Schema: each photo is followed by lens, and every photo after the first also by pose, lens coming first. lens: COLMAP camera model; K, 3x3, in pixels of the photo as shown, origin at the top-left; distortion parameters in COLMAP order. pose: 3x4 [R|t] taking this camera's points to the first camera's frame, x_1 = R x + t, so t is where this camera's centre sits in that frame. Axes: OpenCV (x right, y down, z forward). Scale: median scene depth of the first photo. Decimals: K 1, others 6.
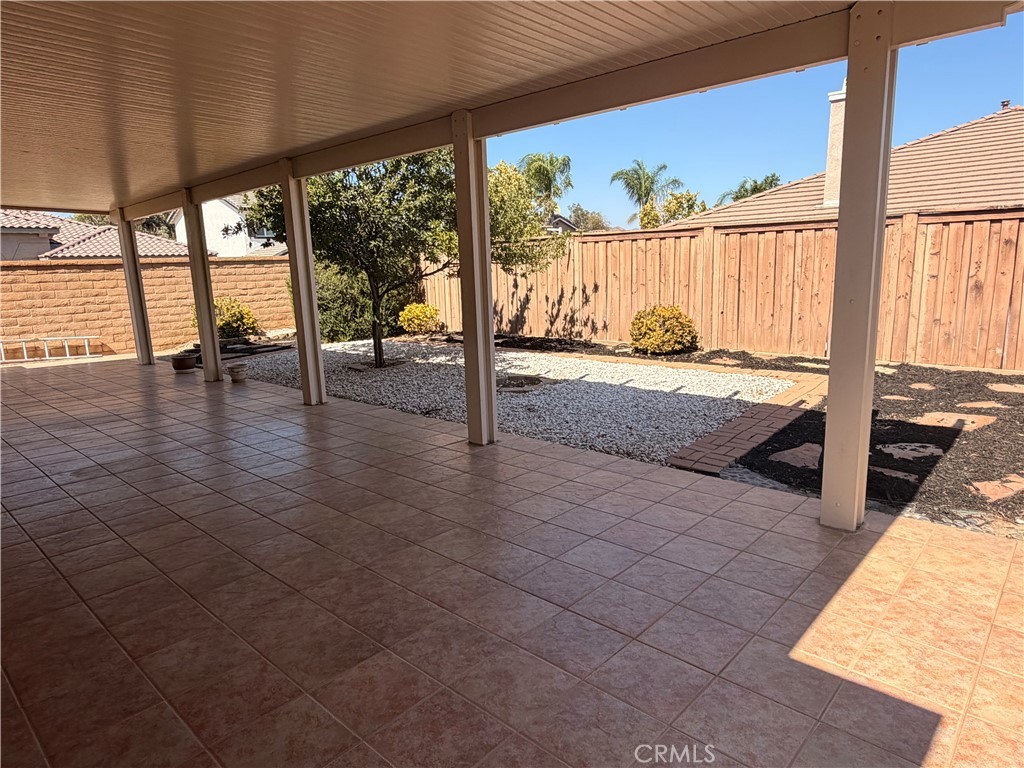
lens RADIAL K [[623.0, 0, 512.0], [0, 623.0, 384.0], [0, 0, 1]] dist [0.001901, -0.001807]
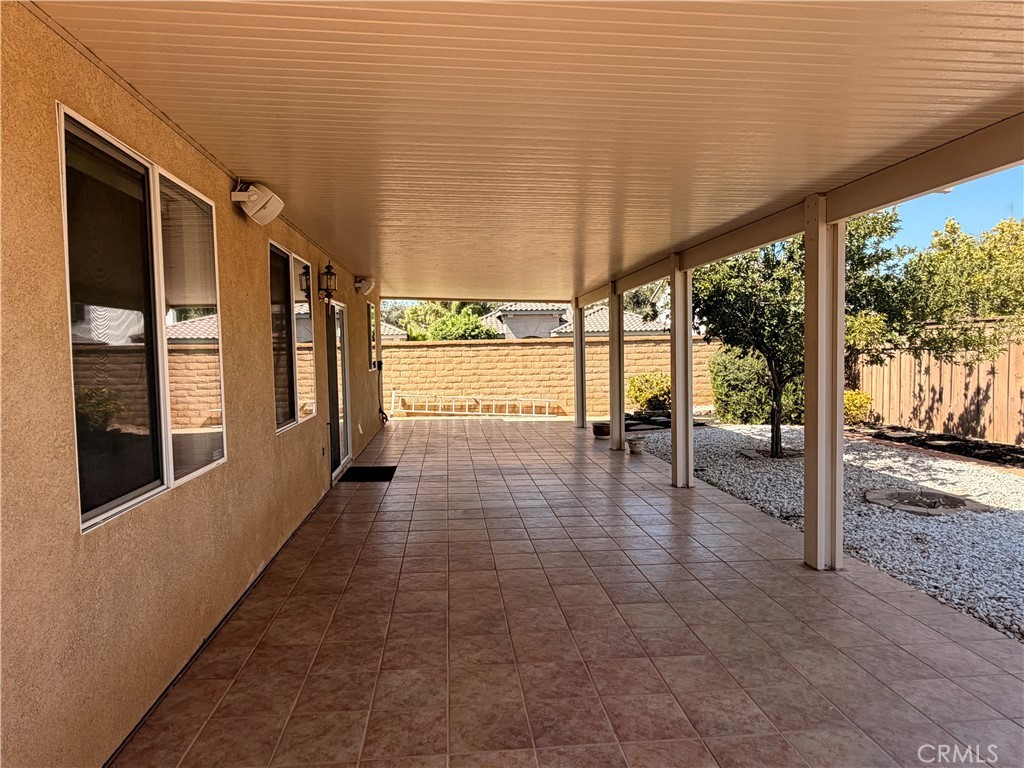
lens RADIAL K [[623.0, 0, 512.0], [0, 623.0, 384.0], [0, 0, 1]] dist [0.001901, -0.001807]
pose [[0.749022, 0.055981, -0.660176, 0.176157], [-0.130301, 0.989411, -0.063937, -0.041354], [0.649606, 0.133912, 0.748385, 0.054762]]
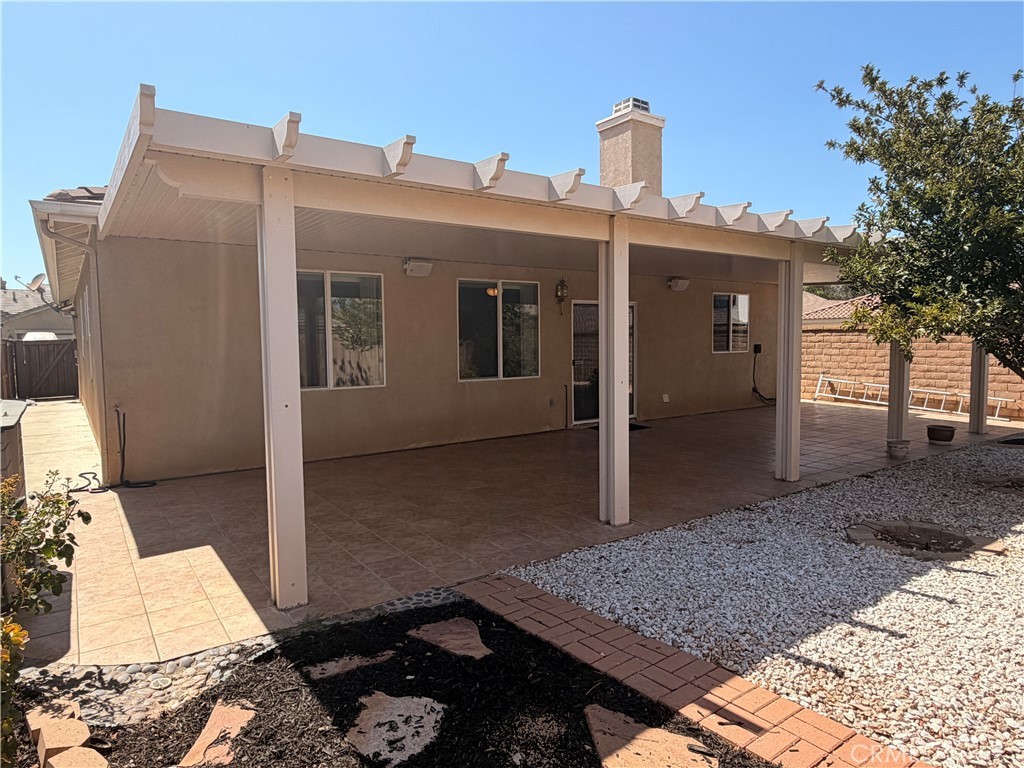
lens RADIAL K [[623.0, 0, 512.0], [0, 623.0, 384.0], [0, 0, 1]] dist [0.001901, -0.001807]
pose [[-0.201415, 0.107683, -0.973569, 0.953176], [-0.168273, 0.975358, 0.142693, -0.244827], [0.964944, 0.192566, -0.178331, 0.962077]]
